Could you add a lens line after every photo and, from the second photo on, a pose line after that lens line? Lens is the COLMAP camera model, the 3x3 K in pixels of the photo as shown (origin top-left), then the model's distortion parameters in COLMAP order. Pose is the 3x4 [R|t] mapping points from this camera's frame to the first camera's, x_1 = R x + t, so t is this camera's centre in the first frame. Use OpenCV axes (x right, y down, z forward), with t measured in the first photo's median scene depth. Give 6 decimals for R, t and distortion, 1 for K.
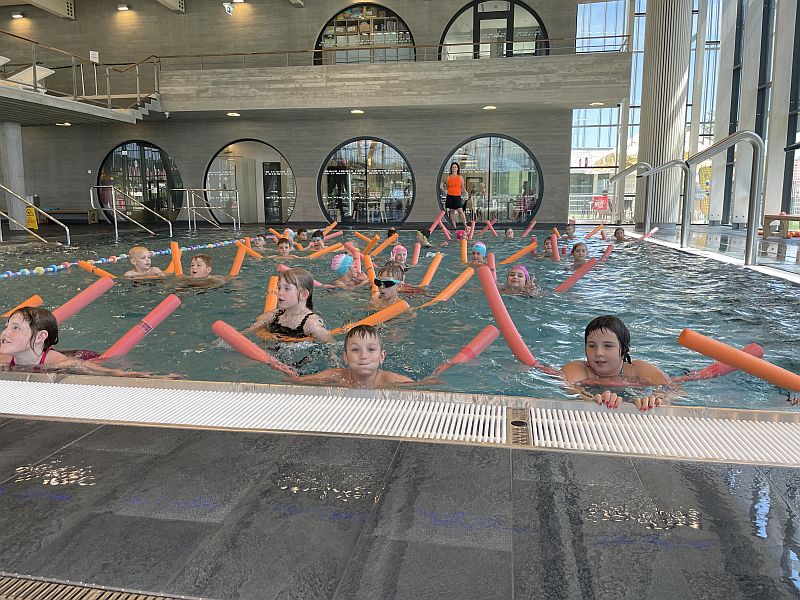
lens RADIAL K [[613.6, 0, 400.1], [0, 613.6, 301.7], [0, 0, 1]] dist [0.051944, -0.066879]
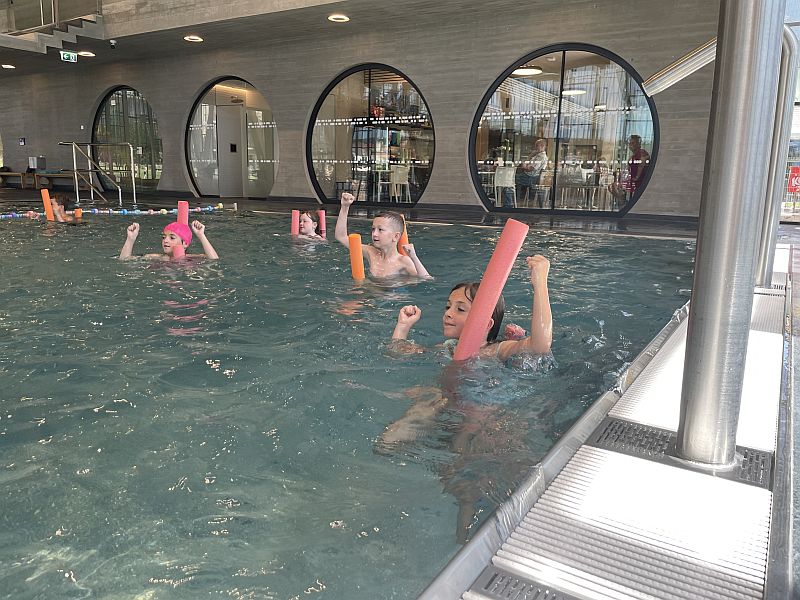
lens RADIAL K [[613.6, 0, 405.1], [0, 613.6, 297.4], [0, 0, 1]] dist [0.051944, -0.066879]
pose [[0.927699, 0.090902, -0.362092, 0.237112], [-0.079688, 0.995766, 0.045819, -0.066979], [0.364724, -0.013652, 0.931016, 0.450571]]
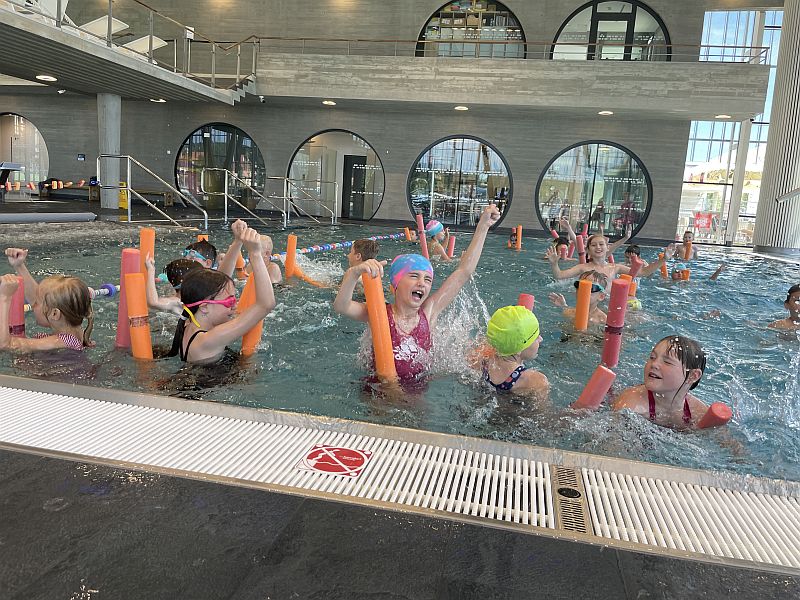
lens RADIAL K [[613.6, 0, 396.9], [0, 613.6, 297.7], [0, 0, 1]] dist [0.051944, -0.066879]
pose [[0.997458, 0.070526, -0.010181, -0.138777], [-0.070598, 0.997481, -0.006916, -0.003256], [0.009668, 0.007618, 0.999924, 0.050504]]
